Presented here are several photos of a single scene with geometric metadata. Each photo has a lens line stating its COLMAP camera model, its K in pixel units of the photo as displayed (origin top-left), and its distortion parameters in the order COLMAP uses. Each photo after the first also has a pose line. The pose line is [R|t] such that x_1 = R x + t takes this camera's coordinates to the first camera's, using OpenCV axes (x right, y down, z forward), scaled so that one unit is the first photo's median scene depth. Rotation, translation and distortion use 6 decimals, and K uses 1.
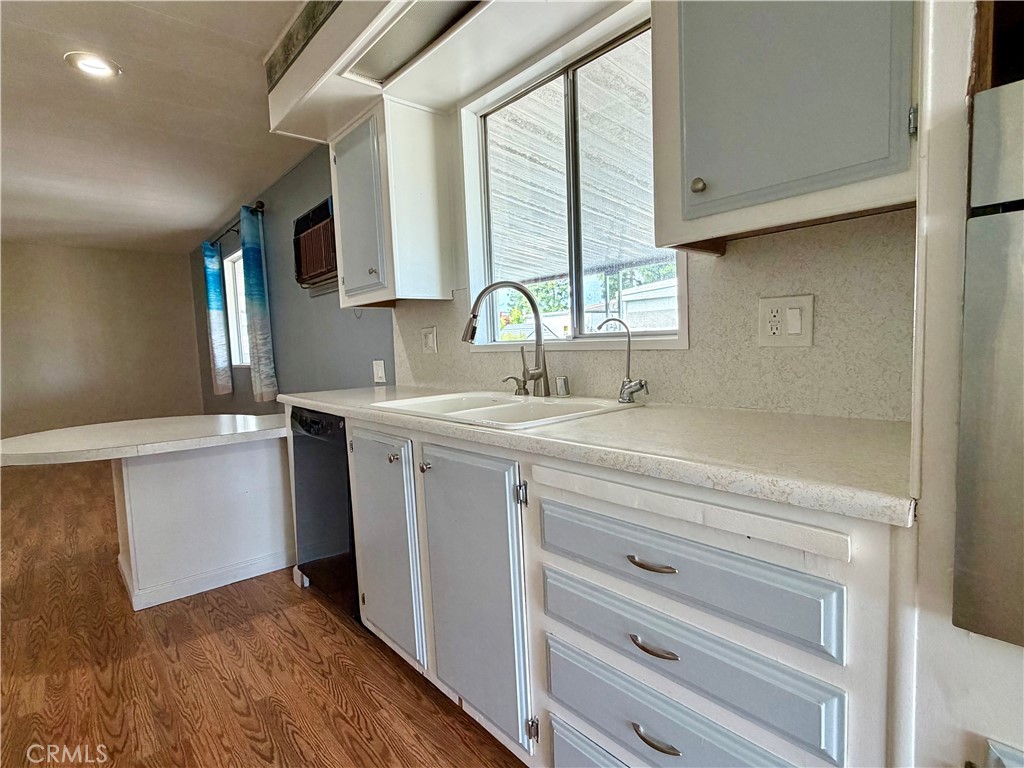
lens RADIAL K [[522.7, 0, 509.6], [0, 522.7, 386.4], [0, 0, 1]] dist [-0.001420, -0.000734]
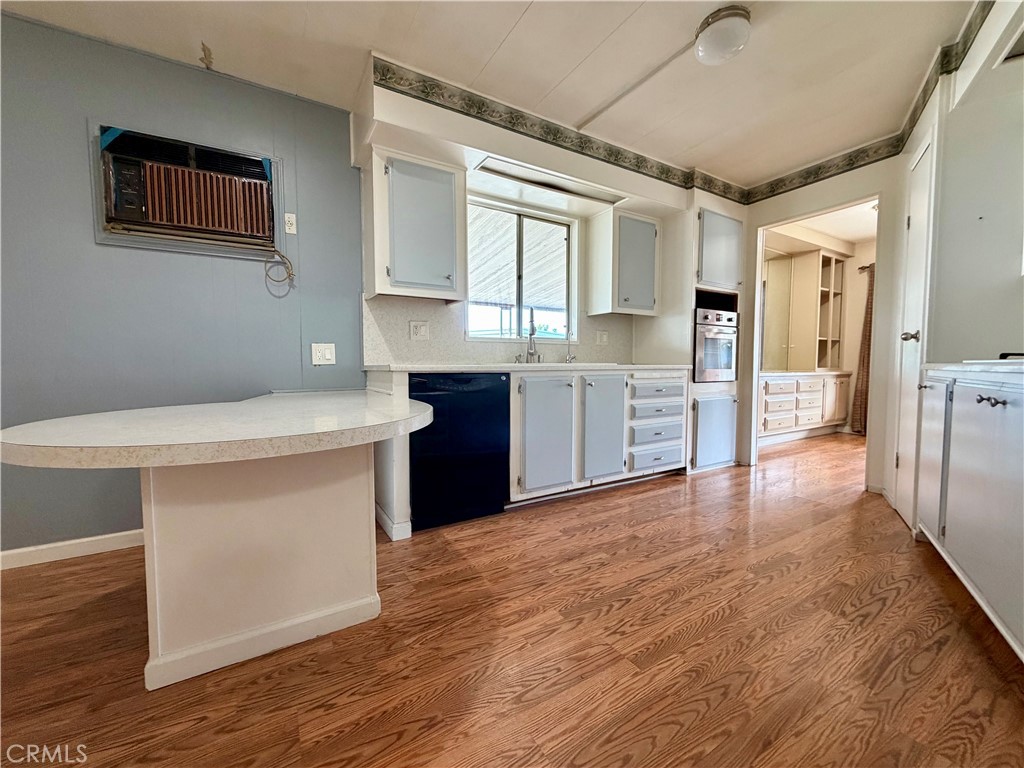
lens RADIAL K [[410.0, 0, 510.6], [0, 410.0, 387.6], [0, 0, 1]] dist [-0.000226, 0.000419]
pose [[0.171416, -0.020434, 0.984987, -1.509051], [0.076824, 0.997018, 0.007314, 0.092919], [-0.982199, 0.074417, 0.172475, 0.755306]]
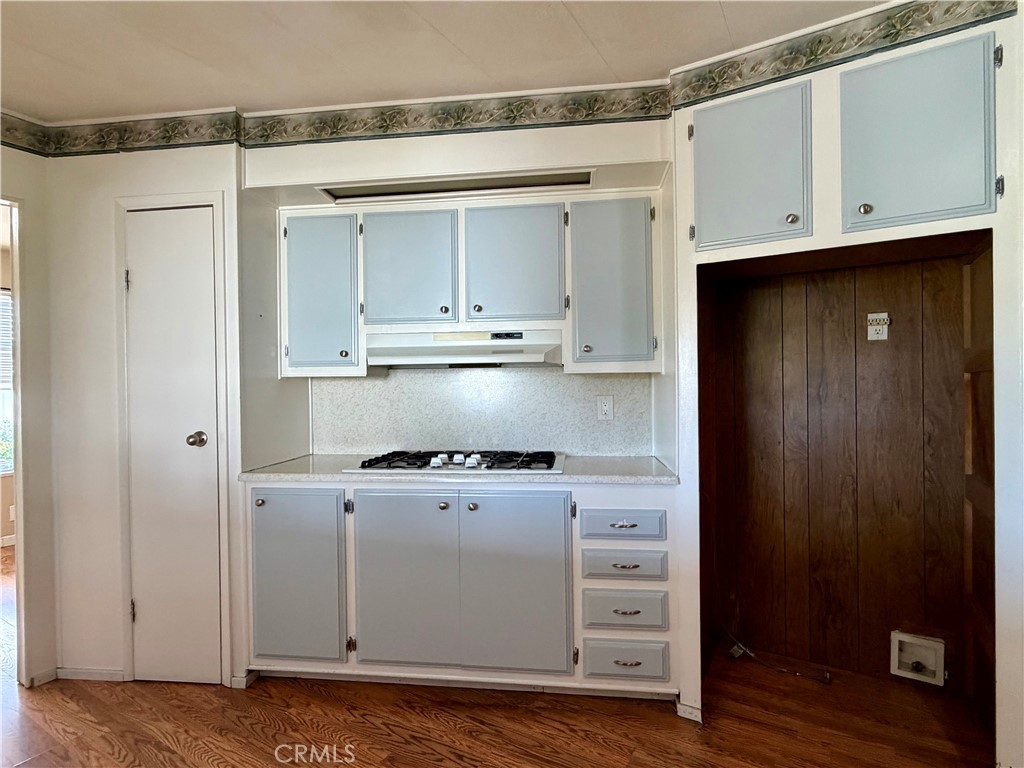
lens RADIAL K [[522.7, 0, 512.1], [0, 522.7, 384.4], [0, 0, 1]] dist [-0.001420, -0.000734]
pose [[-0.951791, 0.053522, -0.302042, -0.524346], [0.026753, 0.995392, 0.092081, -0.153535], [0.305578, 0.079562, -0.948837, 1.109635]]
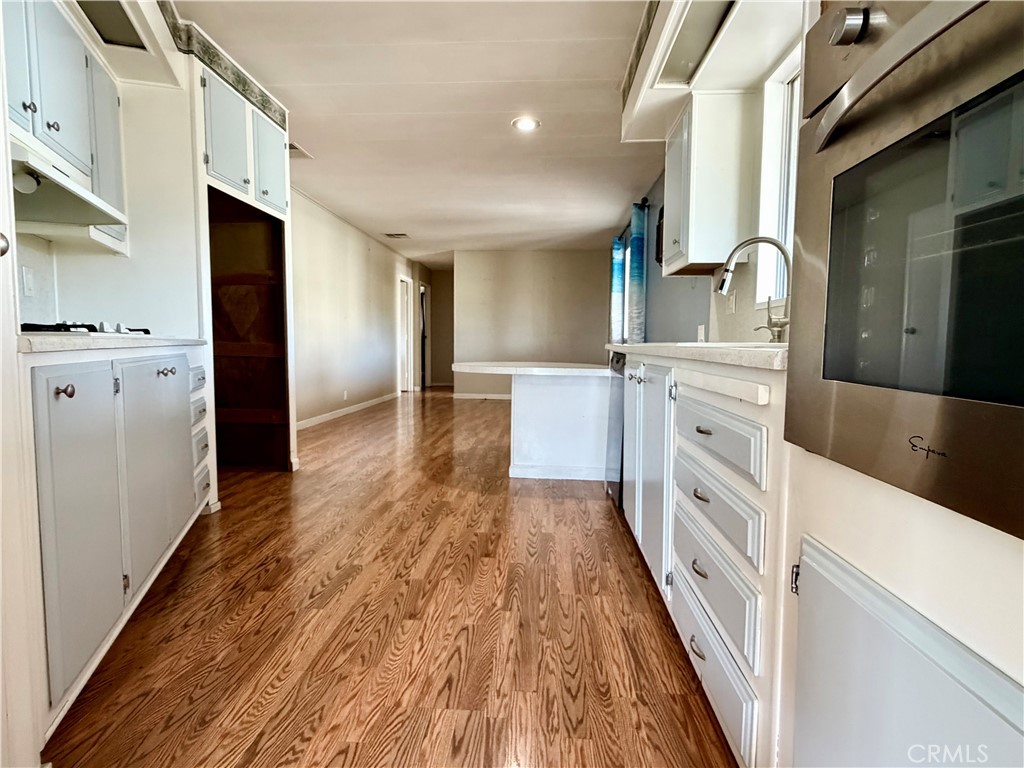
lens RADIAL K [[522.7, 0, 508.6], [0, 522.7, 386.1], [0, 0, 1]] dist [-0.001420, -0.000734]
pose [[0.707425, 0.103540, -0.699163, 0.384164], [-0.096138, 0.994114, 0.049946, 0.098072], [0.700220, 0.031883, 0.713215, -0.132728]]
